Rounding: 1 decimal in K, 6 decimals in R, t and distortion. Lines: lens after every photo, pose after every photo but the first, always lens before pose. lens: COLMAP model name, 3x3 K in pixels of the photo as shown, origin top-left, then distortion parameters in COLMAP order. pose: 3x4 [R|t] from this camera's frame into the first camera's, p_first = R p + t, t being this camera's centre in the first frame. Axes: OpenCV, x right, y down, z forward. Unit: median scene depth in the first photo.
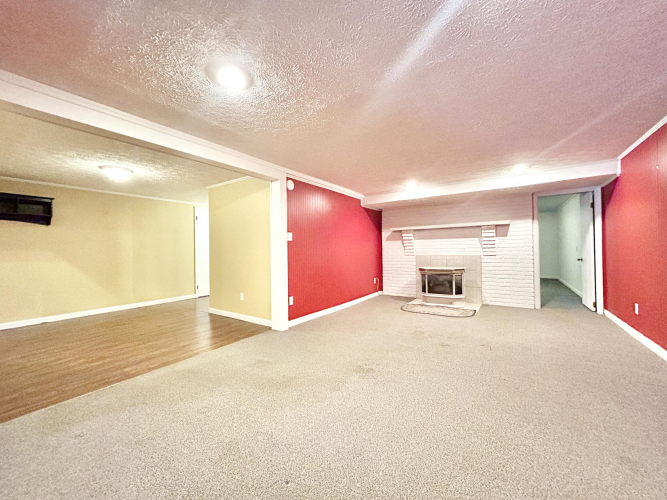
lens RADIAL K [[268.6, 0, 330.8], [0, 268.6, 252.3], [0, 0, 1]] dist [0.000747, -0.000058]
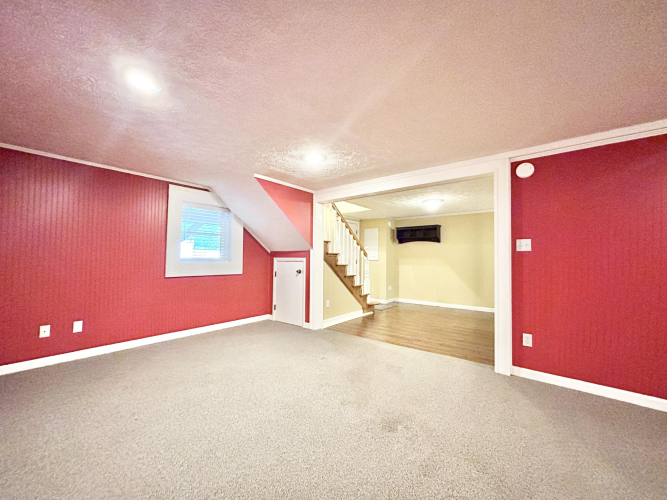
lens RADIAL K [[268.6, 0, 330.8], [0, 268.6, 252.3], [0, 0, 1]] dist [0.000747, -0.000058]
pose [[-0.077698, -0.009579, -0.996931, 0.847686], [-0.014037, 0.999865, -0.008513, -0.040458], [0.996878, 0.013332, -0.077822, 0.828627]]
